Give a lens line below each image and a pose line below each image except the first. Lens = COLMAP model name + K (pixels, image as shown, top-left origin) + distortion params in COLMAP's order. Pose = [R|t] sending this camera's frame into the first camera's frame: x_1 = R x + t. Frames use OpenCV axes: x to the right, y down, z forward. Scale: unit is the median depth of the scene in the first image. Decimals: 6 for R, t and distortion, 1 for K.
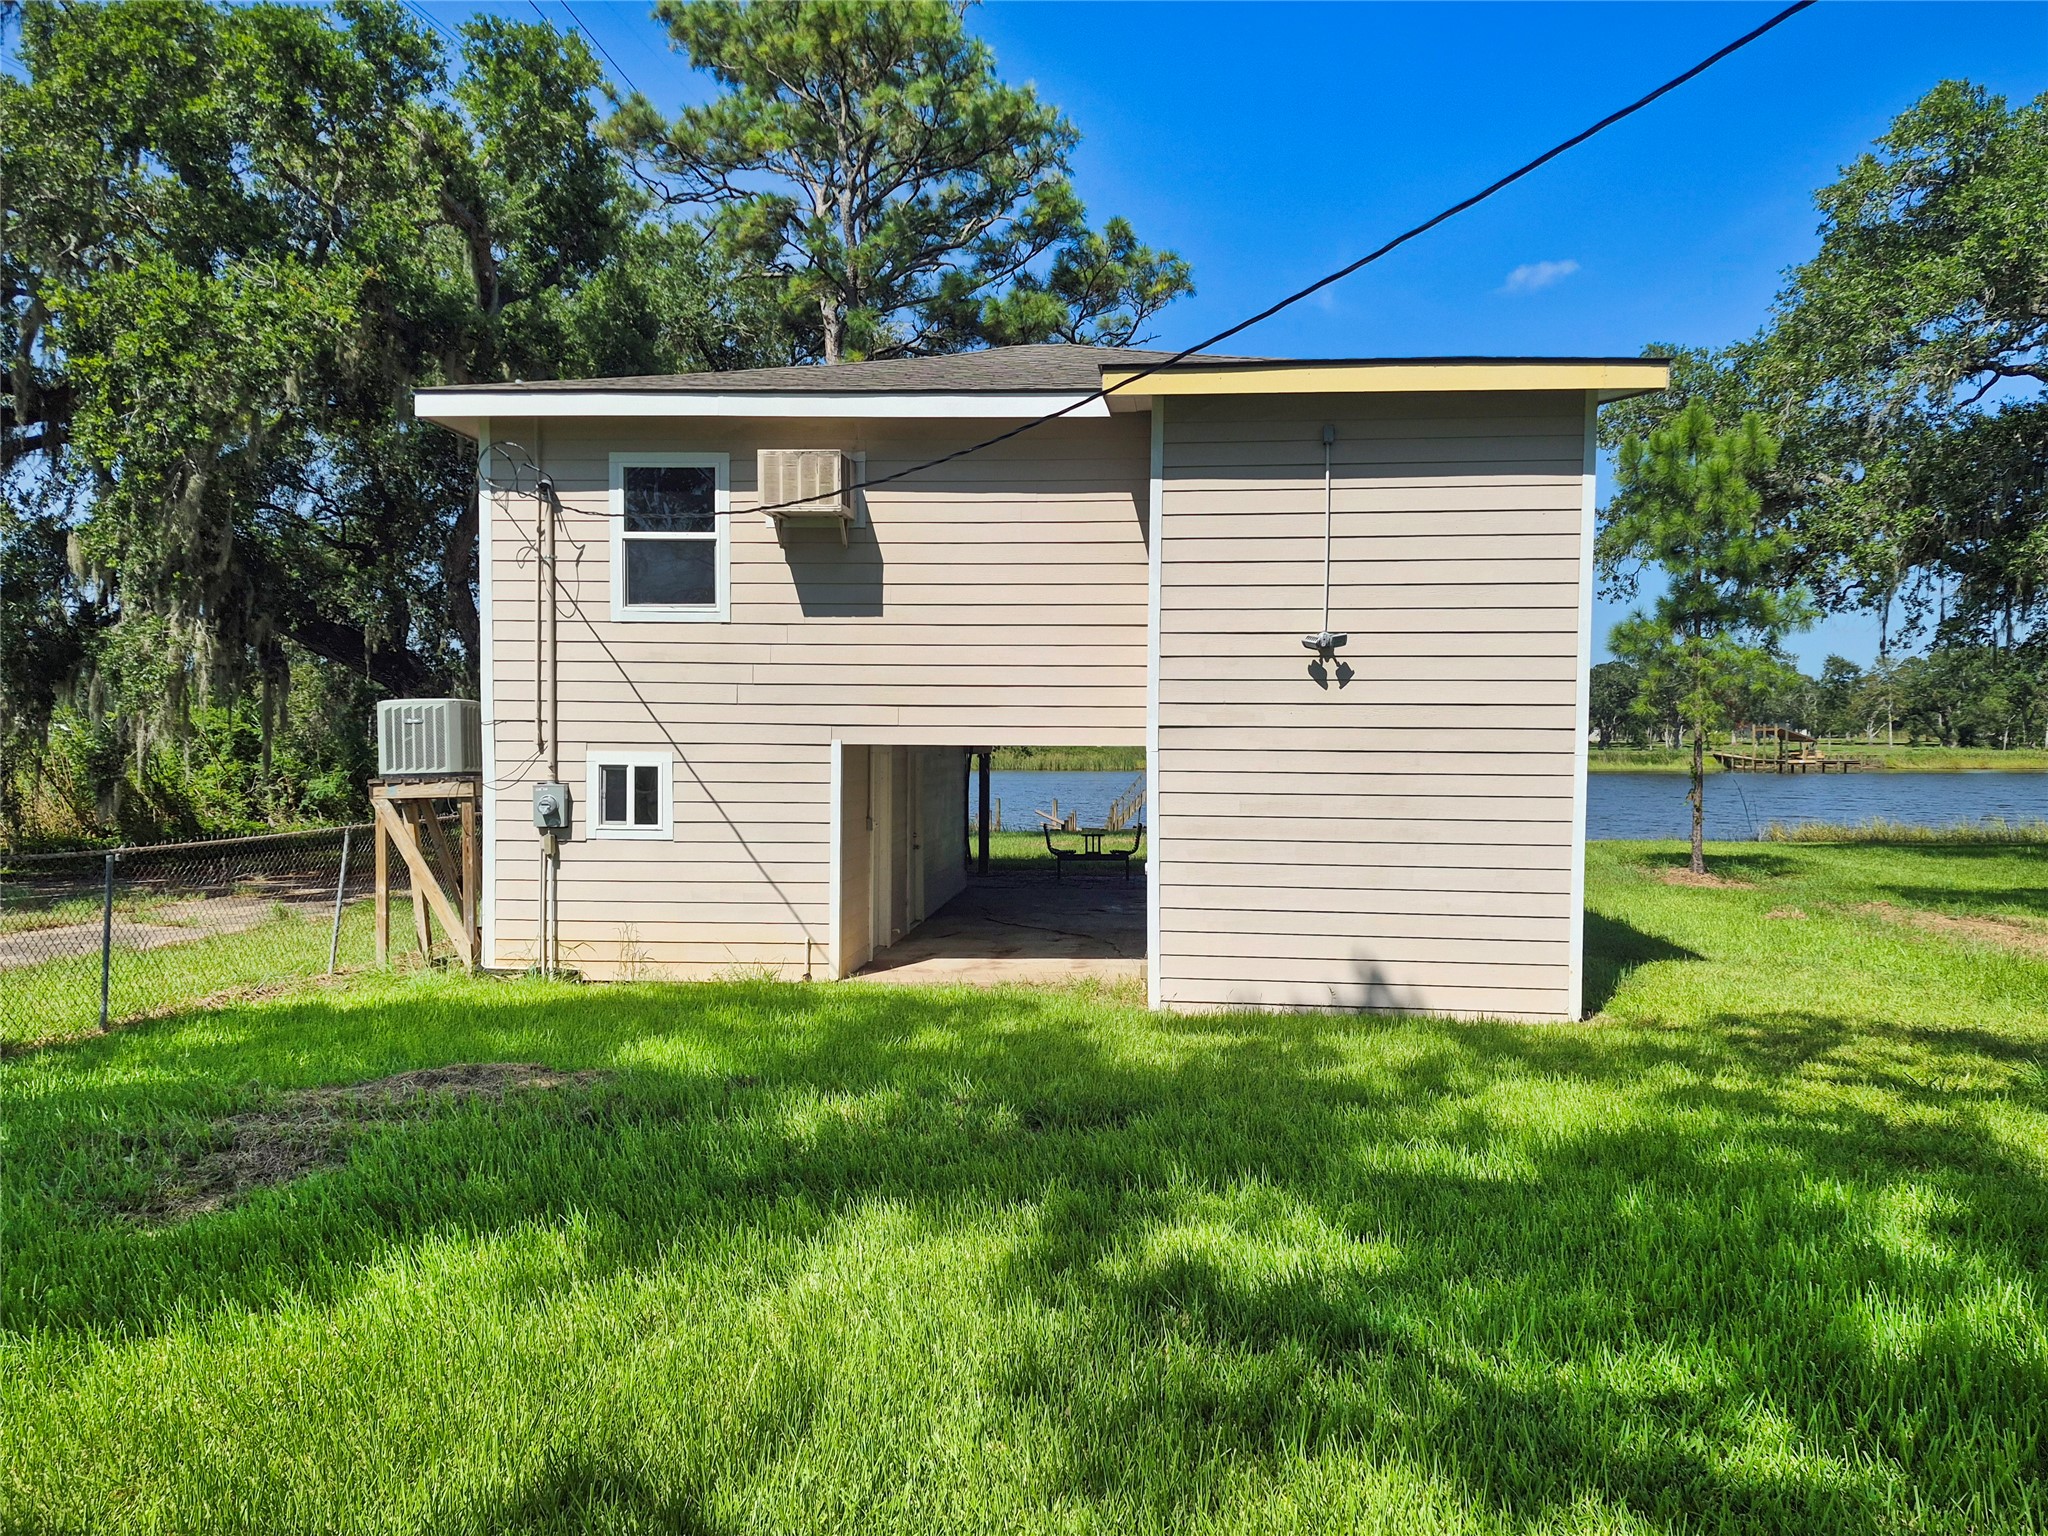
lens RADIAL K [[1446.2, 0, 1025.6], [0, 1446.2, 779.0], [0, 0, 1]] dist [0.080231, -0.115011]
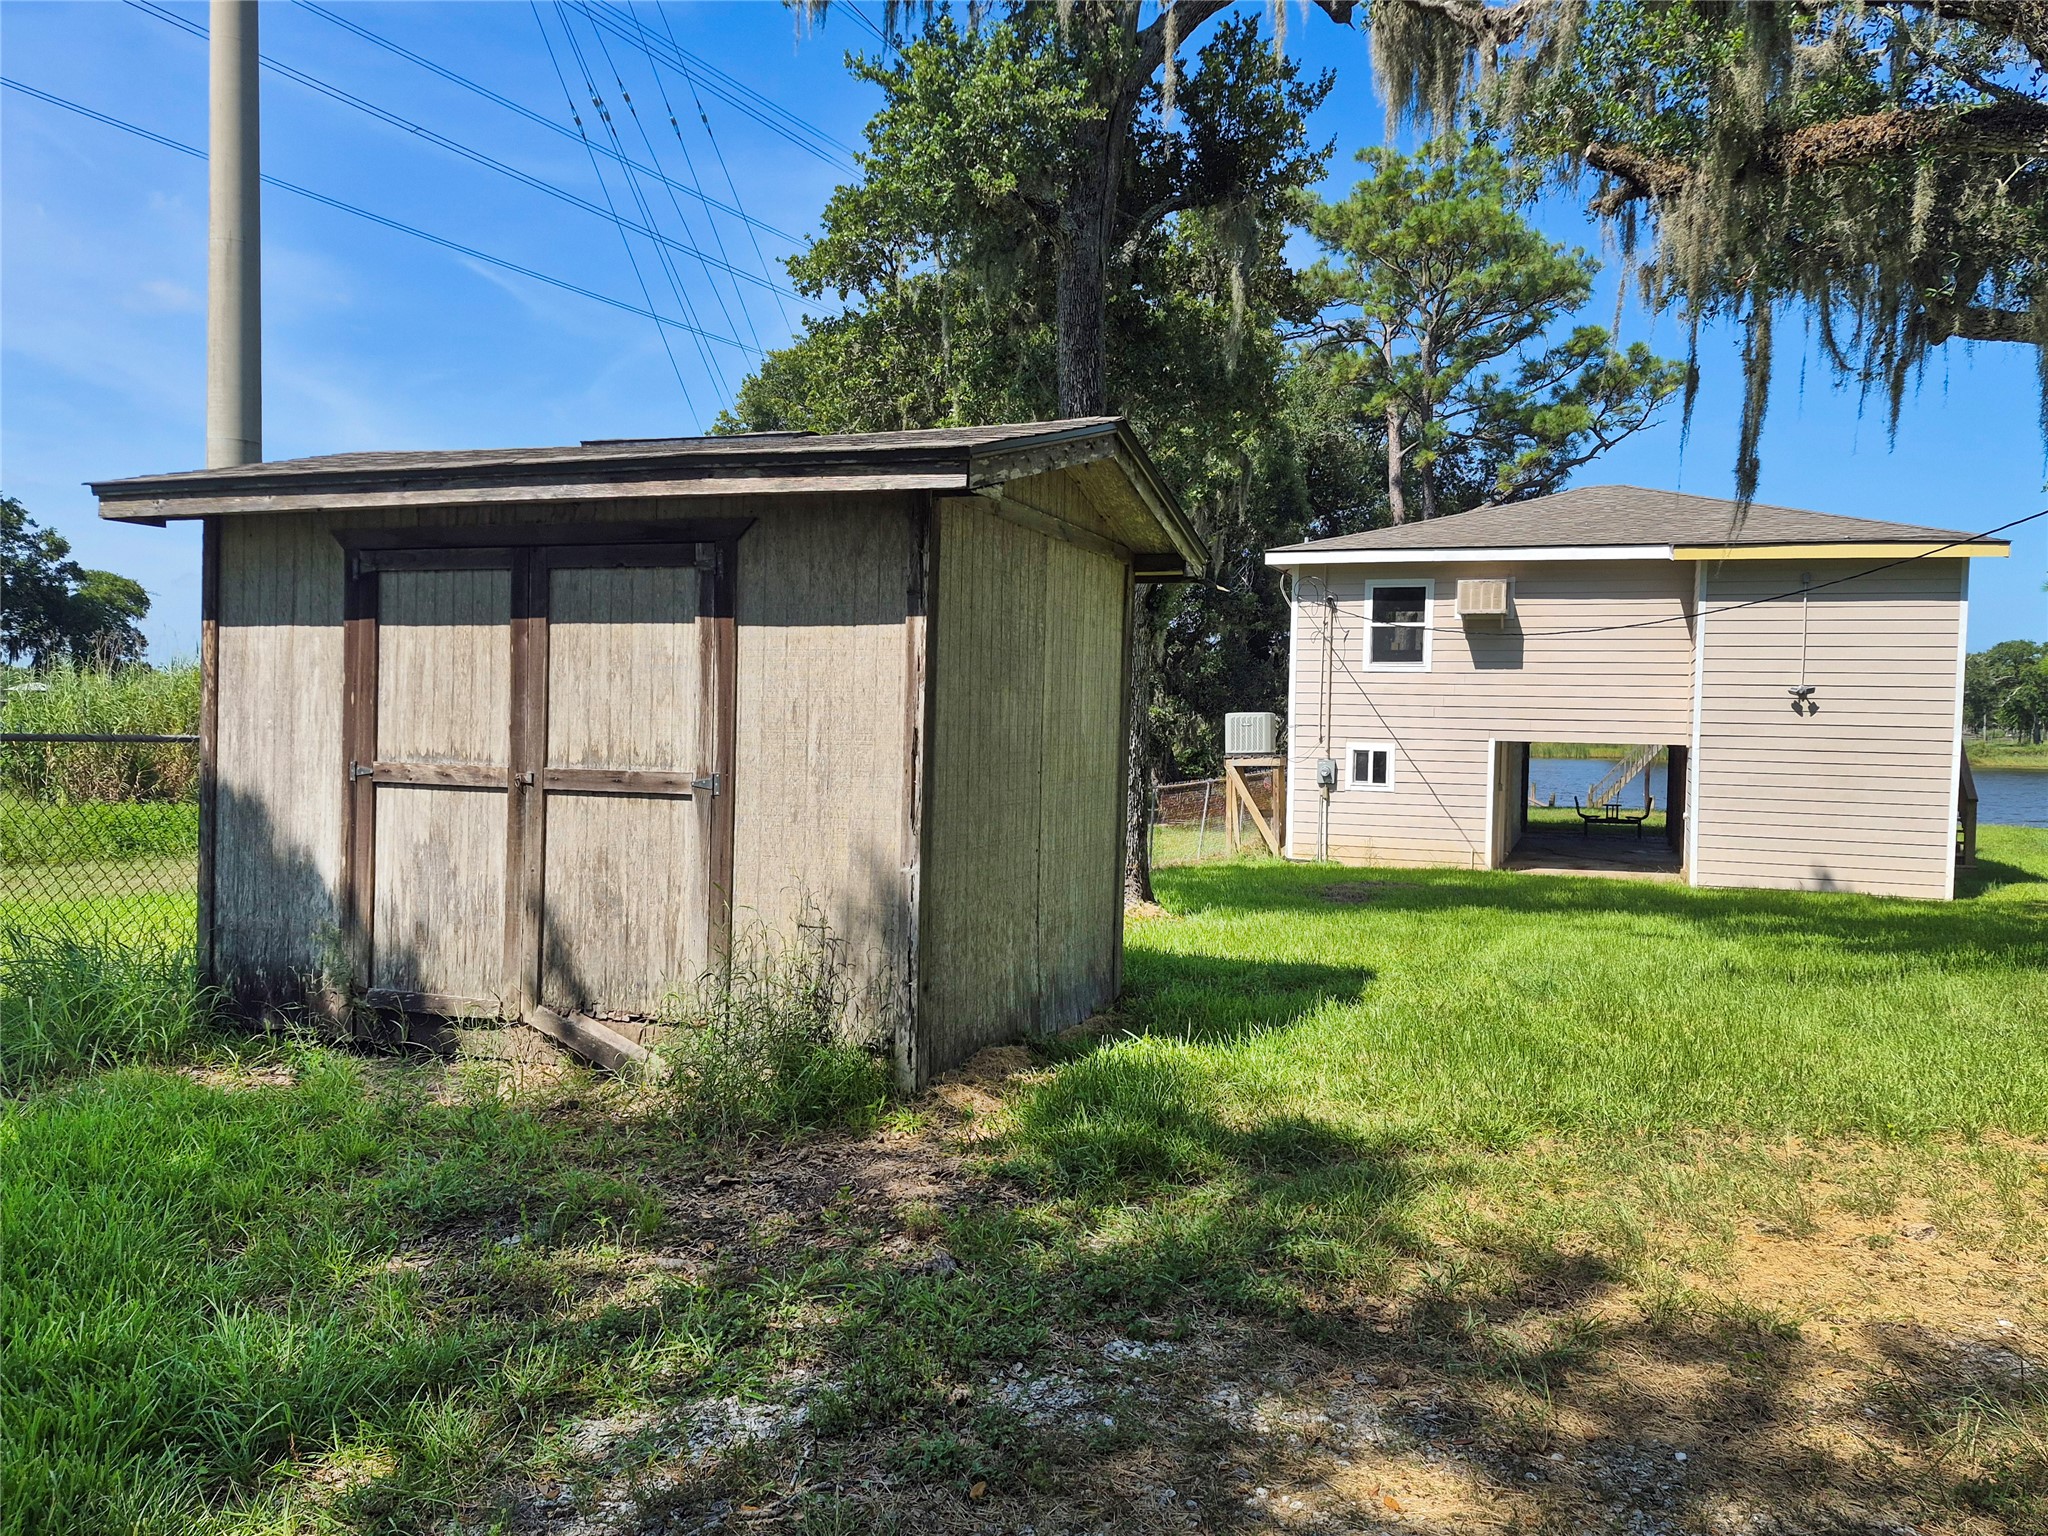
lens RADIAL K [[1446.2, 0, 1025.6], [0, 1446.2, 779.0], [0, 0, 1]] dist [0.080231, -0.115011]
pose [[0.960089, 0.025297, -0.278549, -0.179077], [-0.021779, 0.999639, 0.015717, 0.007052], [0.278847, -0.009023, 0.960293, -0.869735]]
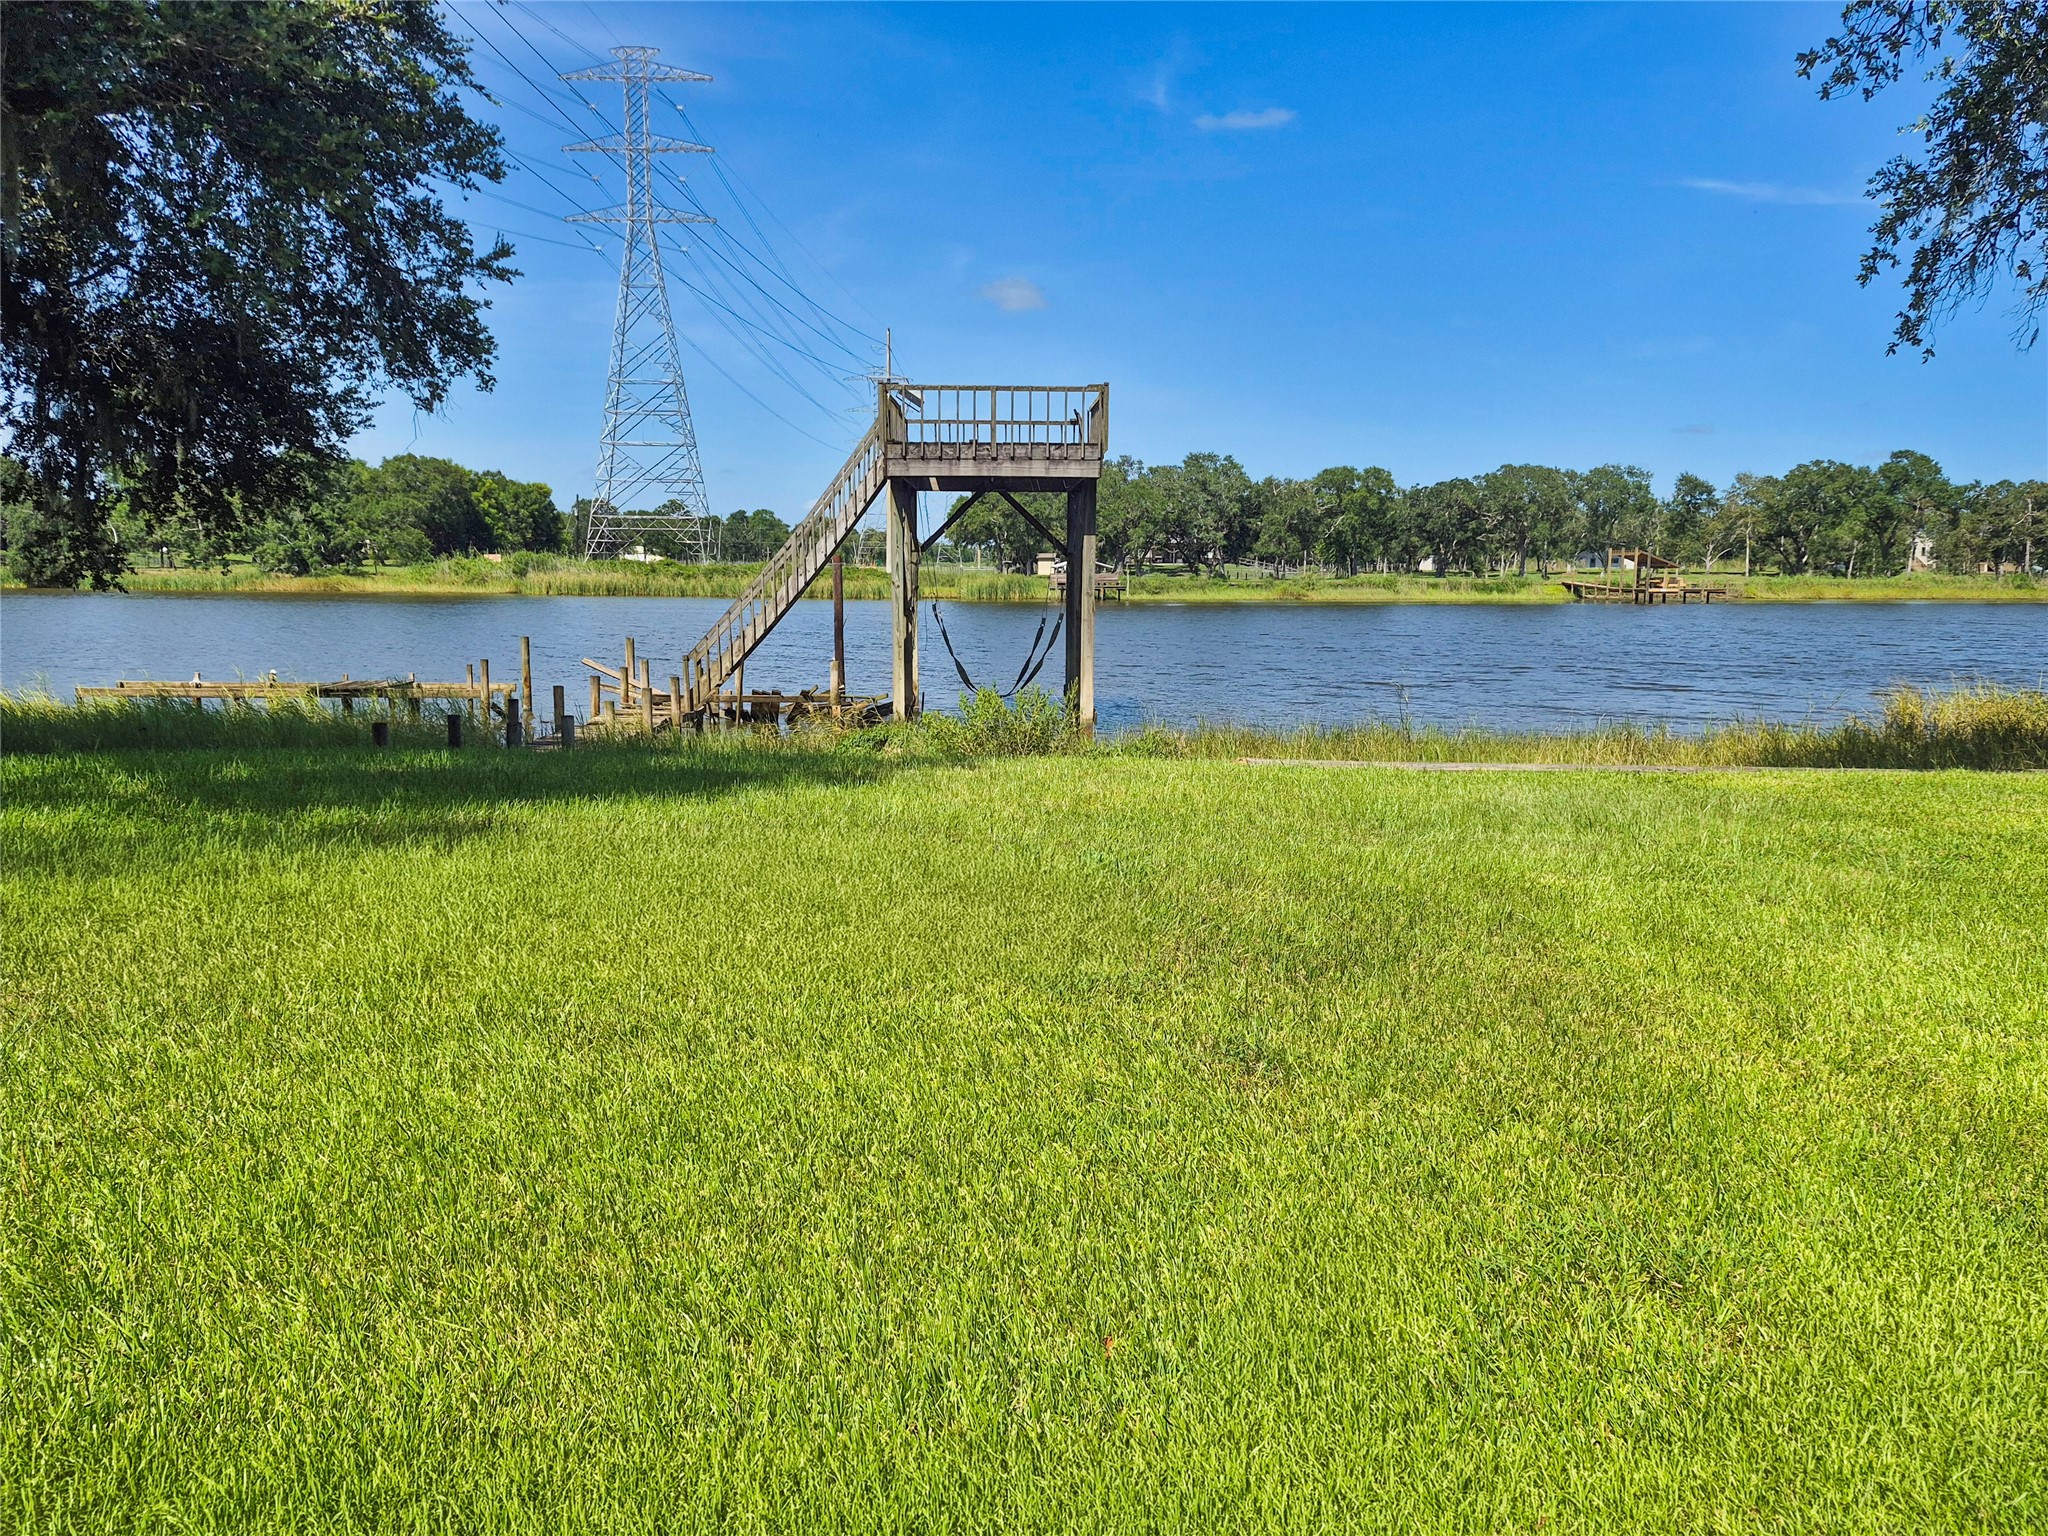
lens RADIAL K [[1446.2, 0, 1025.6], [0, 1446.2, 779.0], [0, 0, 1]] dist [0.080231, -0.115011]
pose [[0.993257, -0.010256, 0.115477, 0.502199], [-0.003166, 0.993309, 0.115444, 0.006613], [-0.115889, -0.115031, 0.986579, 1.857817]]
